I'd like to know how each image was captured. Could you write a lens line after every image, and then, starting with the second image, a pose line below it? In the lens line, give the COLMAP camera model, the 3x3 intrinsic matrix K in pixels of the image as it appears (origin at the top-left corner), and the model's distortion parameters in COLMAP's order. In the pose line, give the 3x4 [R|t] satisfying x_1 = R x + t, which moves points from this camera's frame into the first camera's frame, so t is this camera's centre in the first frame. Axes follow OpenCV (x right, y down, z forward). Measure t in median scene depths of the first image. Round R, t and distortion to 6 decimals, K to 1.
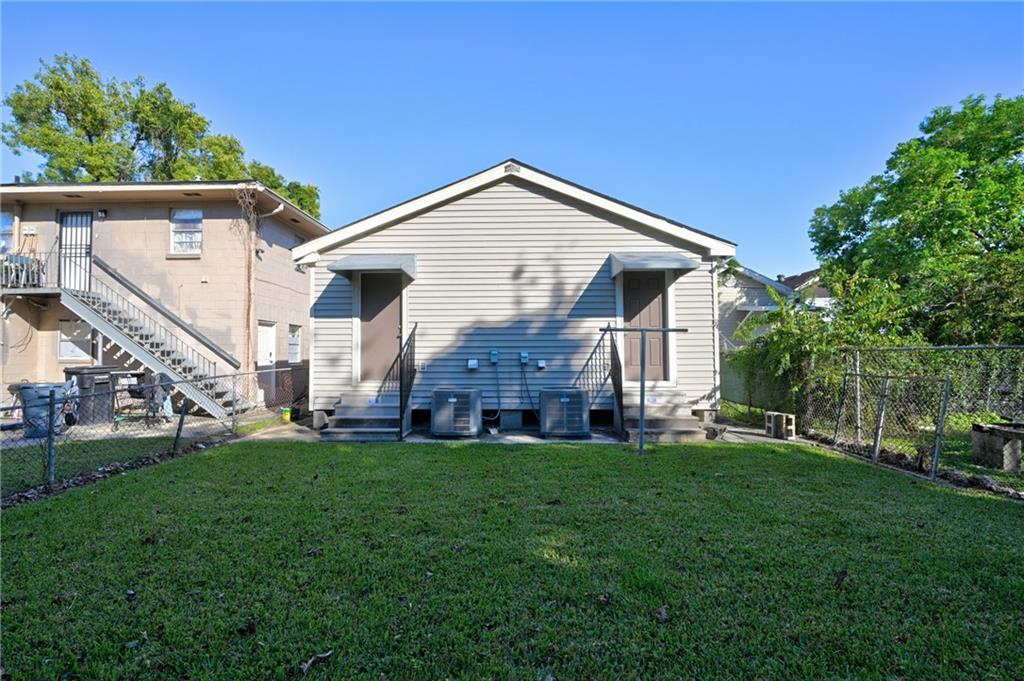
lens RADIAL K [[456.2, 0, 512.1], [0, 456.2, 340.2], [0, 0, 1]] dist [0.004831, 0.000511]
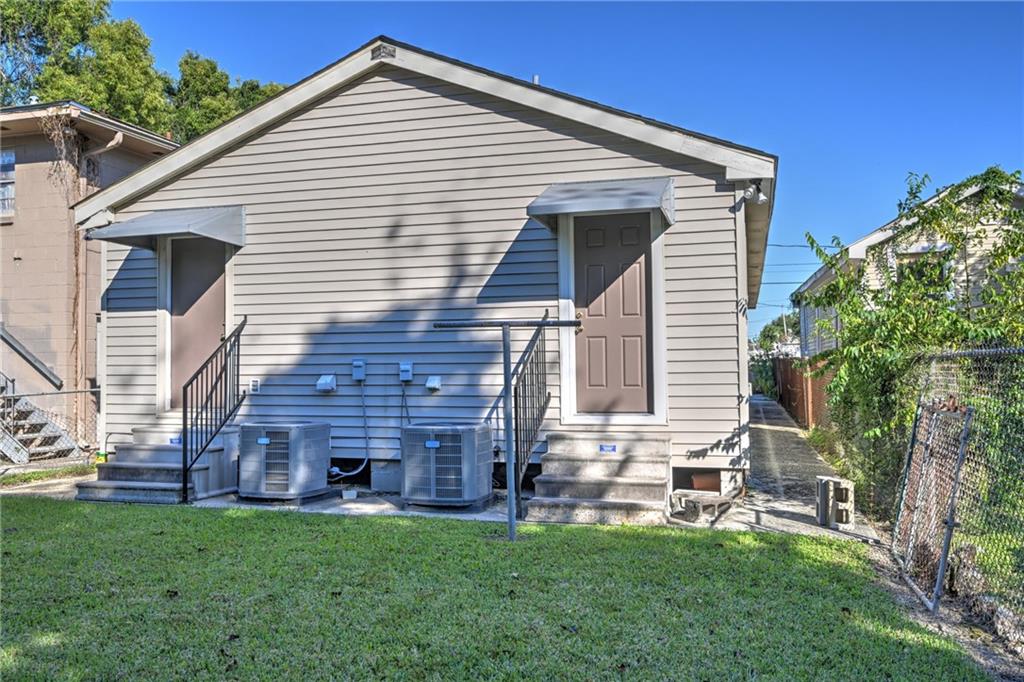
lens RADIAL K [[851.5, 0, 511.8], [0, 851.5, 343.3], [0, 0, 1]] dist [0.017516, -0.010312]
pose [[0.966477, -0.010221, -0.256548, 0.441230], [0.012355, 0.999901, 0.006704, -0.004452], [0.256454, -0.009649, 0.966508, -0.028936]]
